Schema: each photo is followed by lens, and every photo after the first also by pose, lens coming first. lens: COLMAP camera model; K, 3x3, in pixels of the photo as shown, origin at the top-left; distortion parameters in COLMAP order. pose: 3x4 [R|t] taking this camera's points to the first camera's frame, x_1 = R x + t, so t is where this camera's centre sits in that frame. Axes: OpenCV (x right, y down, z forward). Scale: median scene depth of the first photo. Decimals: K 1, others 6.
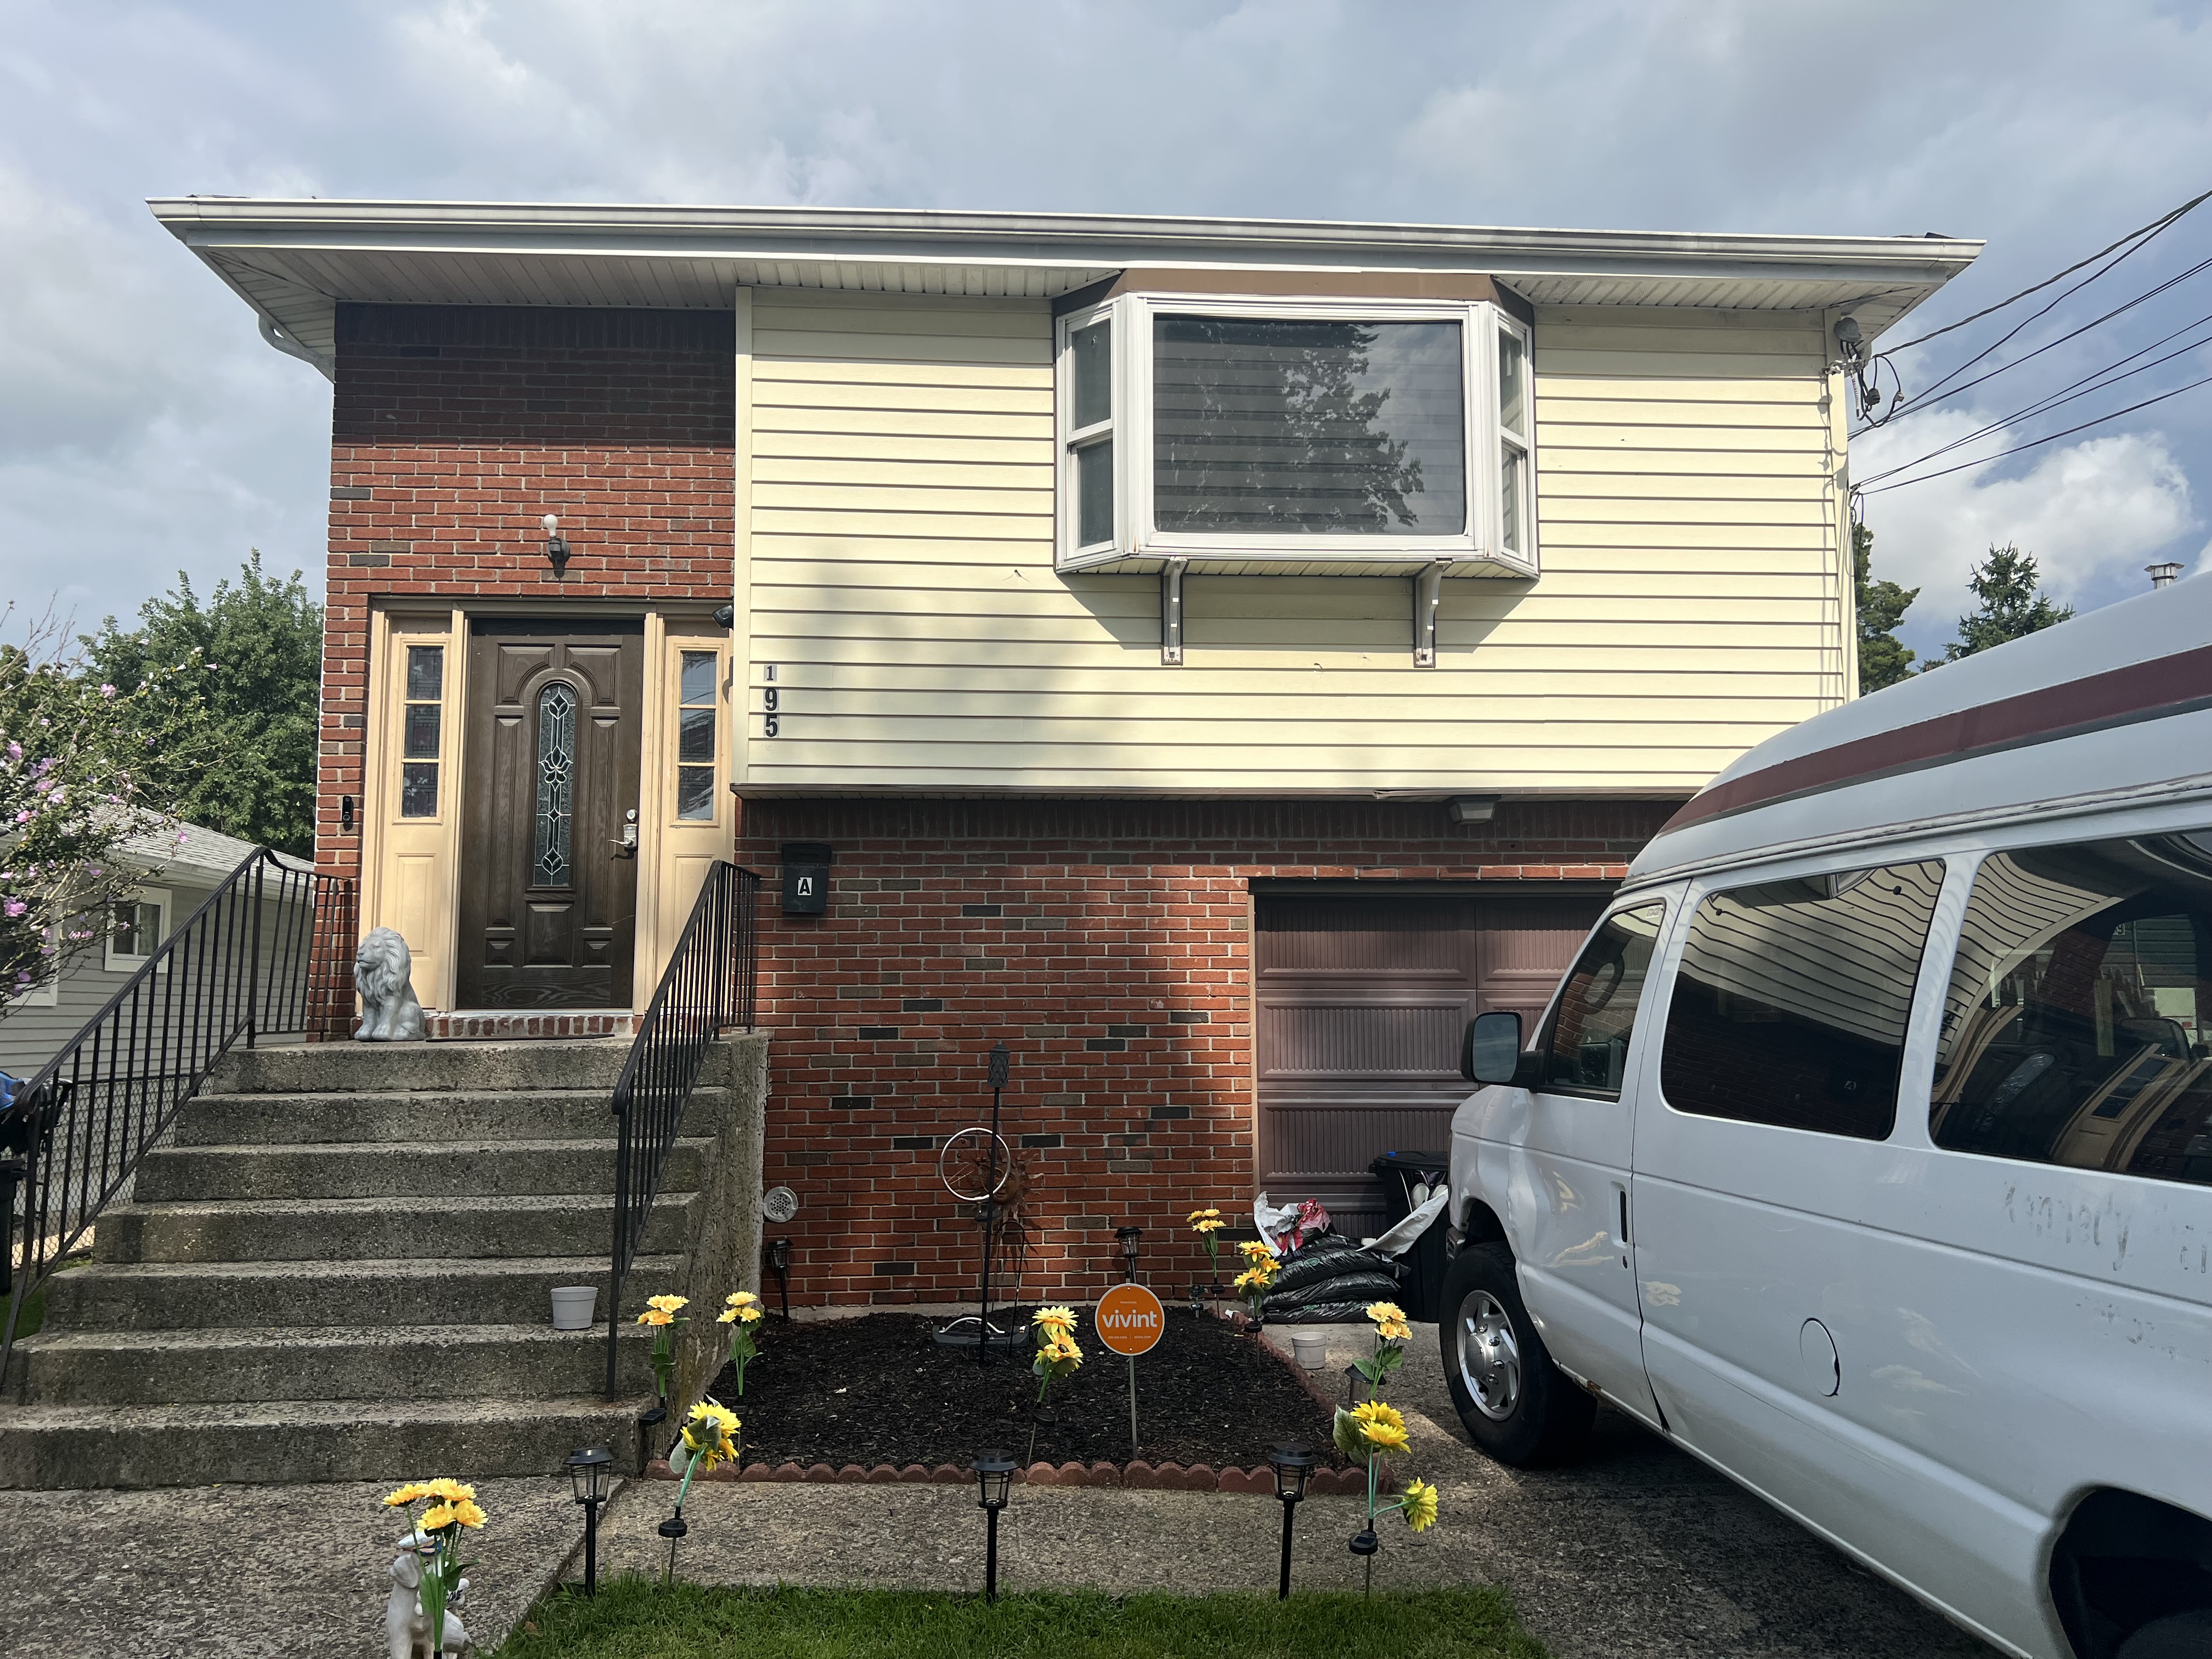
lens RADIAL K [[1680.2, 0, 1103.6], [0, 1680.2, 839.6], [0, 0, 1]] dist [0.023457, -0.012059]
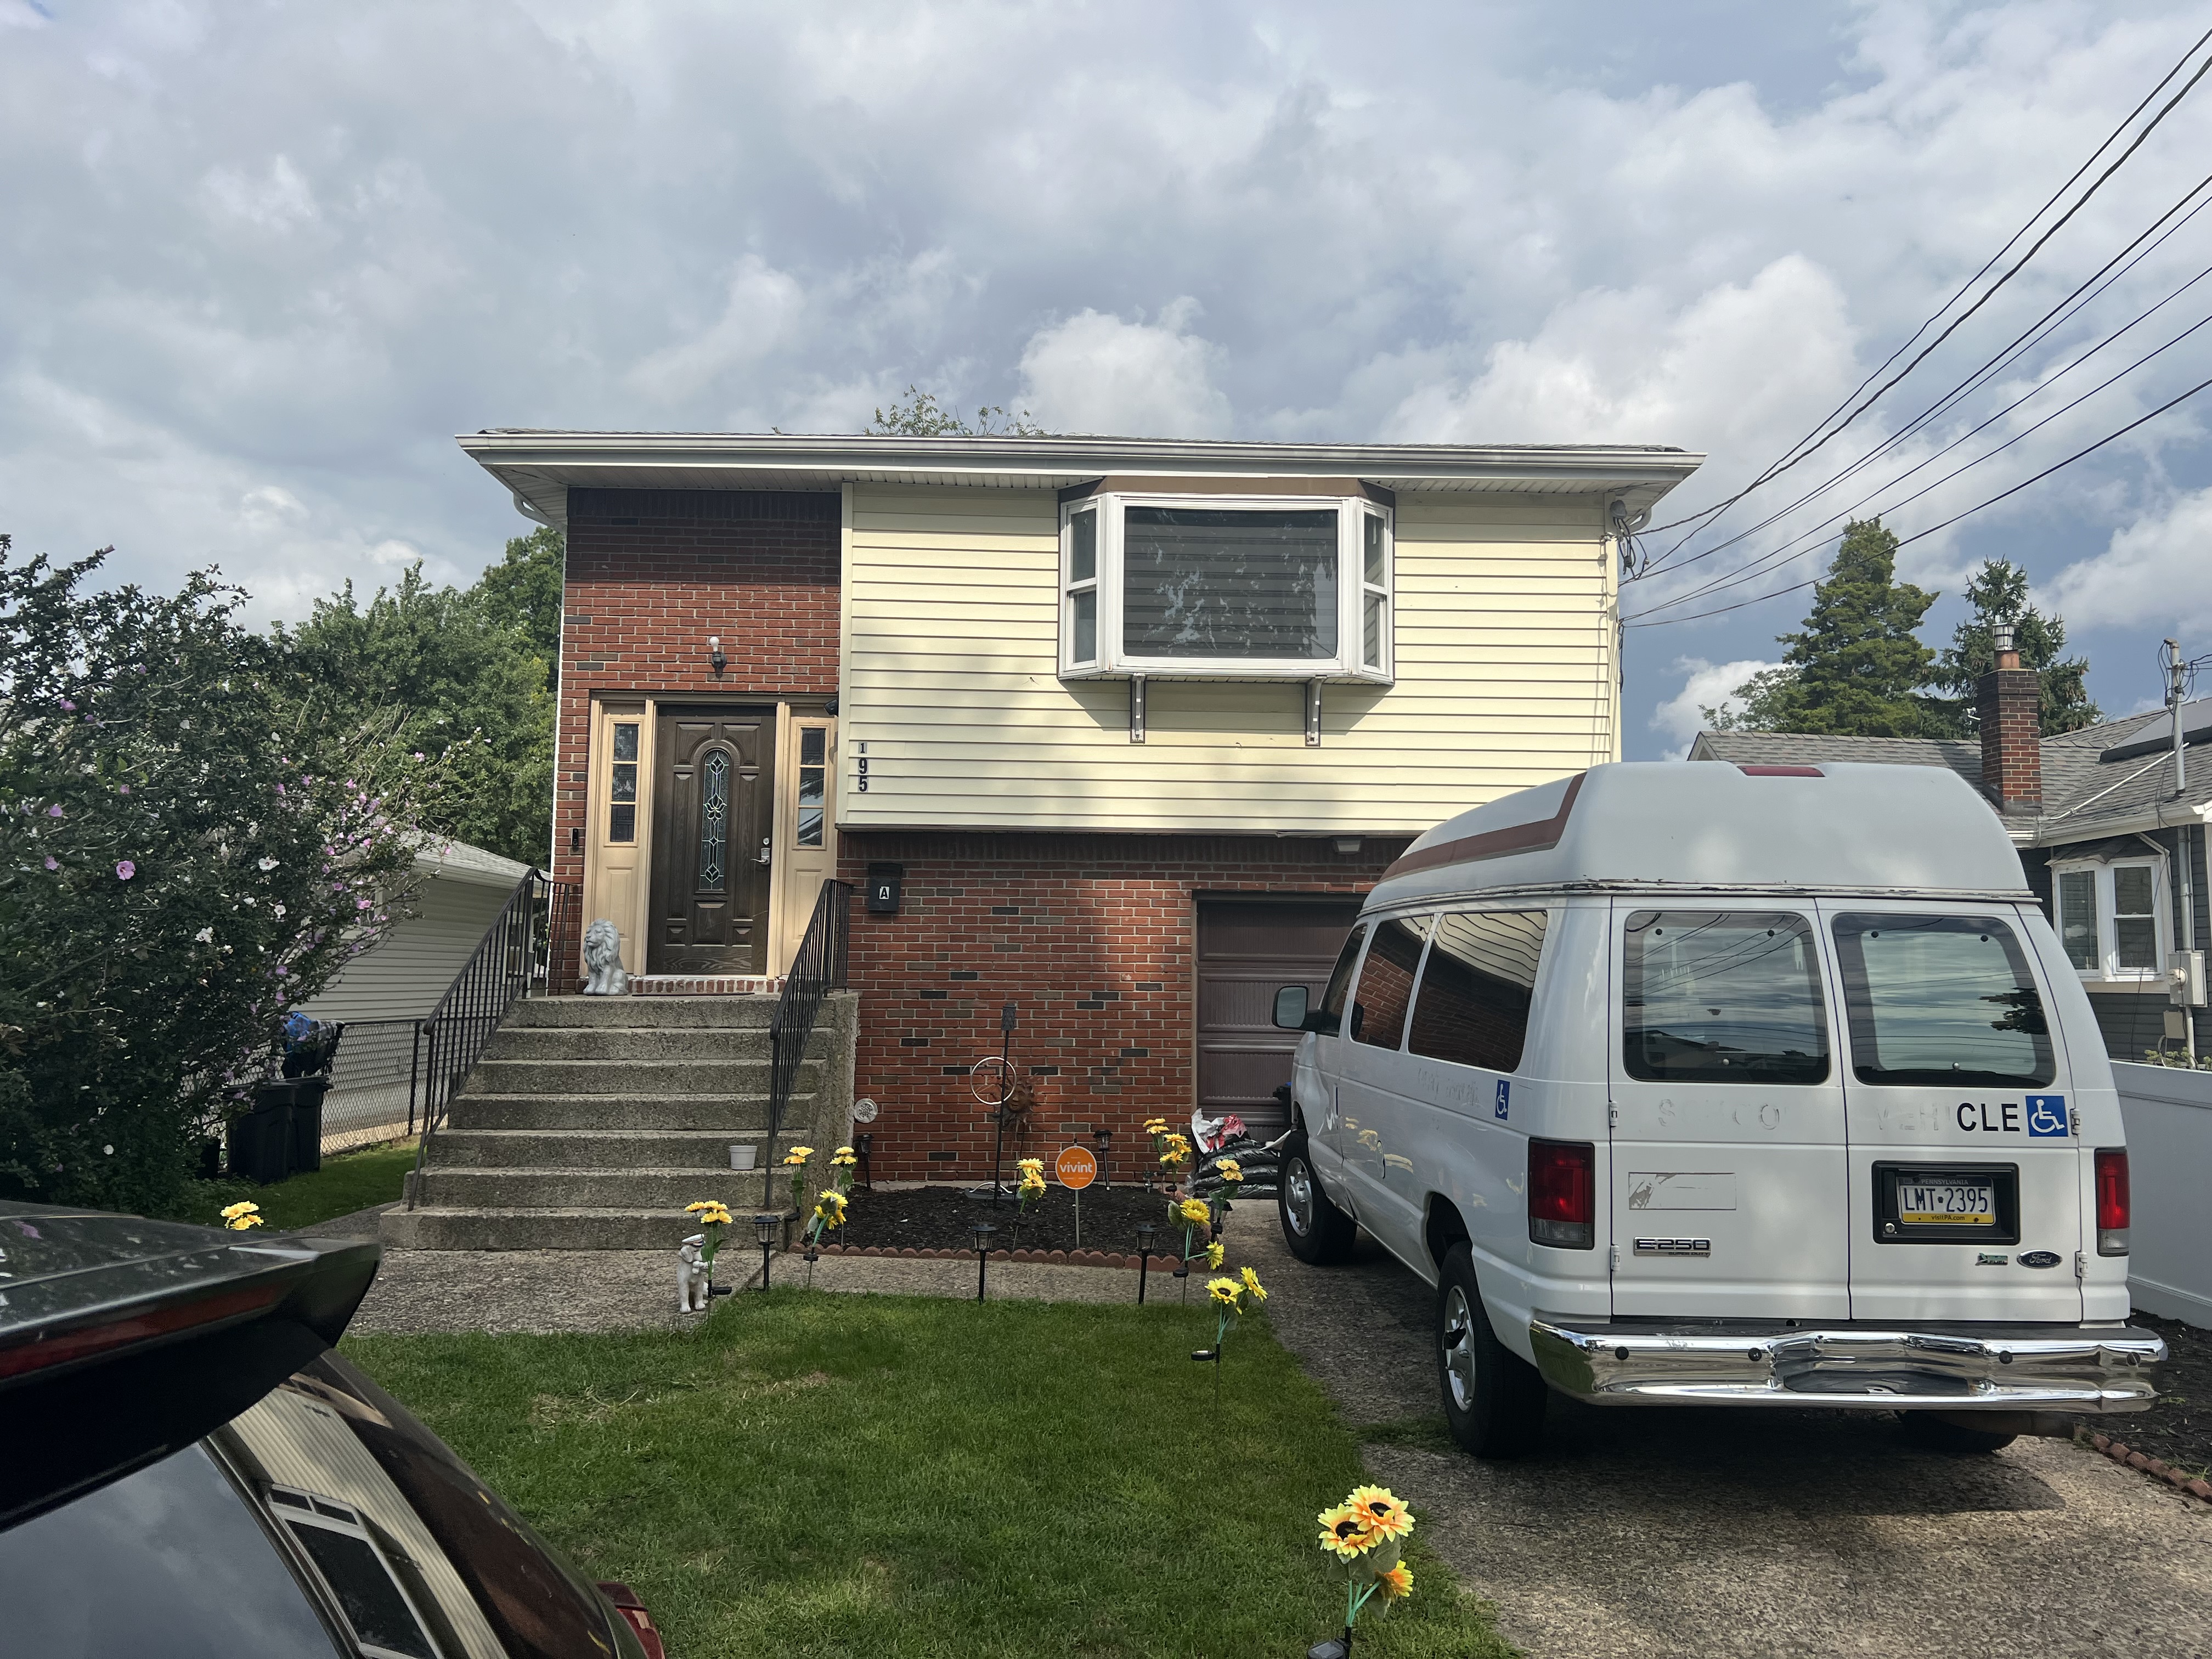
lens RADIAL K [[1580.4, 0, 1098.3], [0, 1580.4, 809.5], [0, 0, 1]] dist [0.057776, -0.002332]
pose [[0.999105, 0.009619, -0.041187, 0.063520], [-0.009832, 0.999939, -0.004978, -0.039537], [0.041137, 0.005378, 0.999139, -0.364574]]
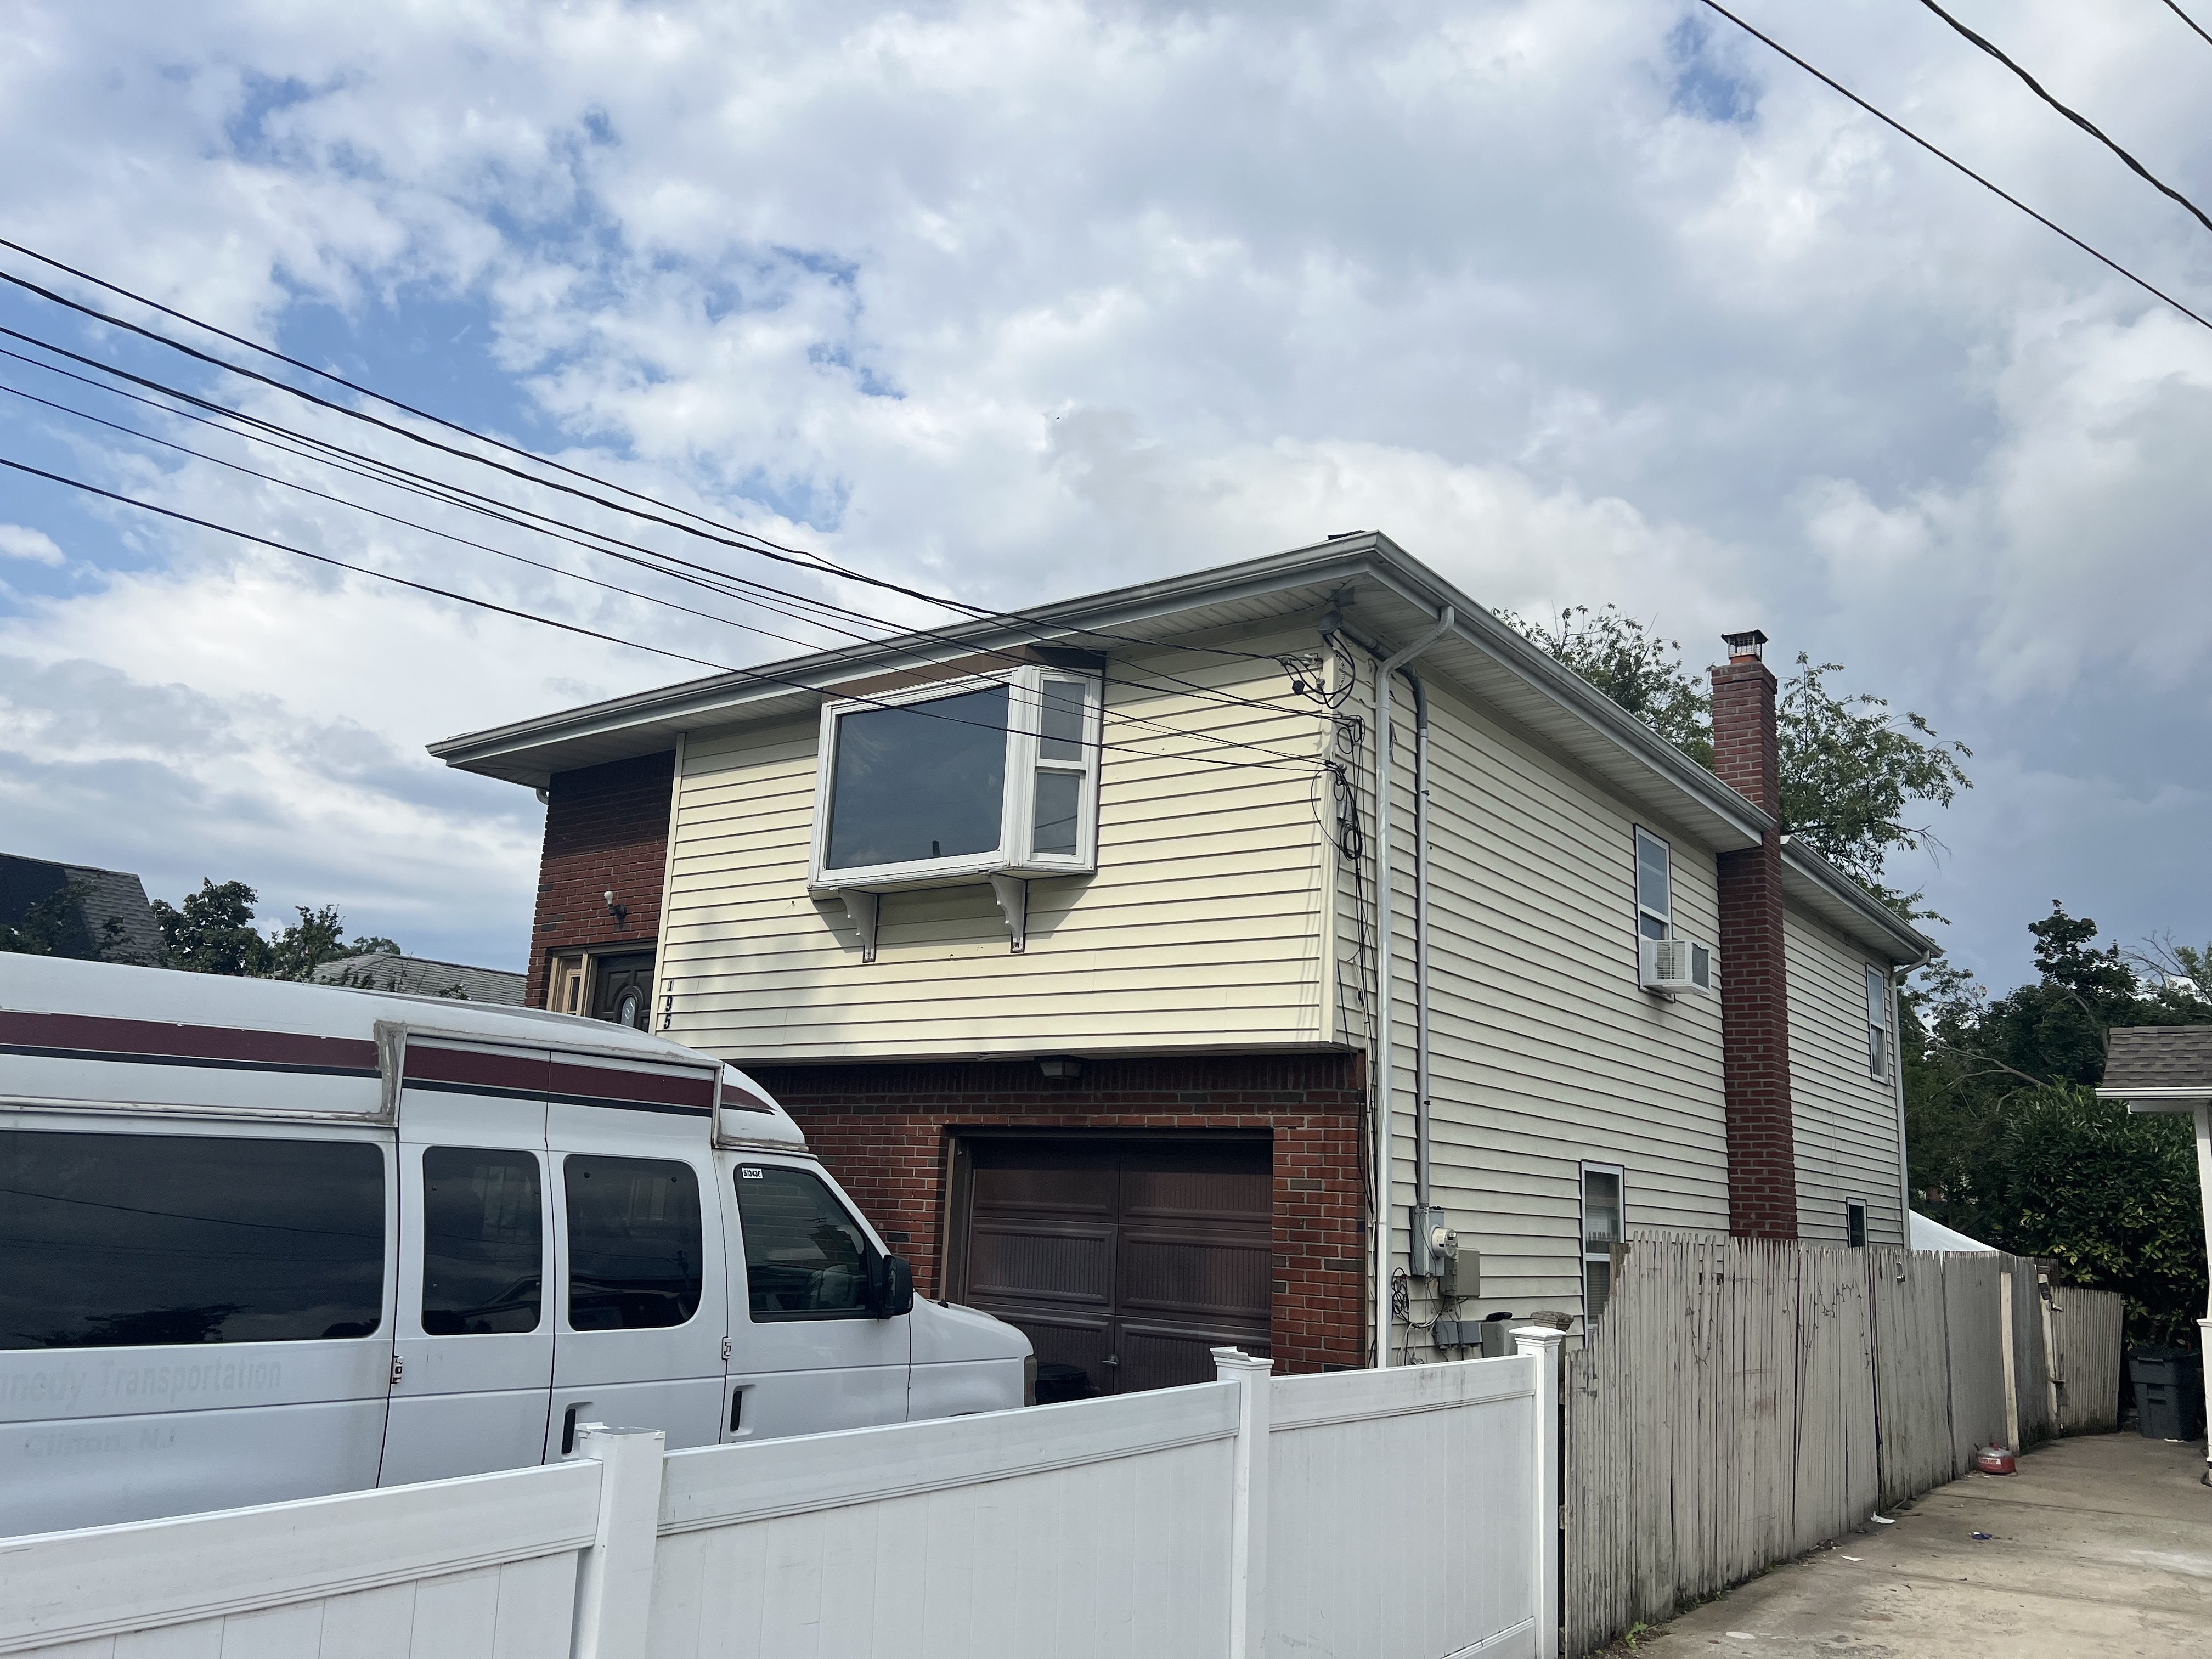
lens RADIAL K [[1680.2, 0, 1092.9], [0, 1680.2, 832.5], [0, 0, 1]] dist [0.023457, -0.012059]
pose [[0.775015, -0.107194, -0.622785, 1.020917], [0.010650, 0.987584, -0.156730, 0.005111], [0.631853, 0.114836, 0.766534, 0.073151]]
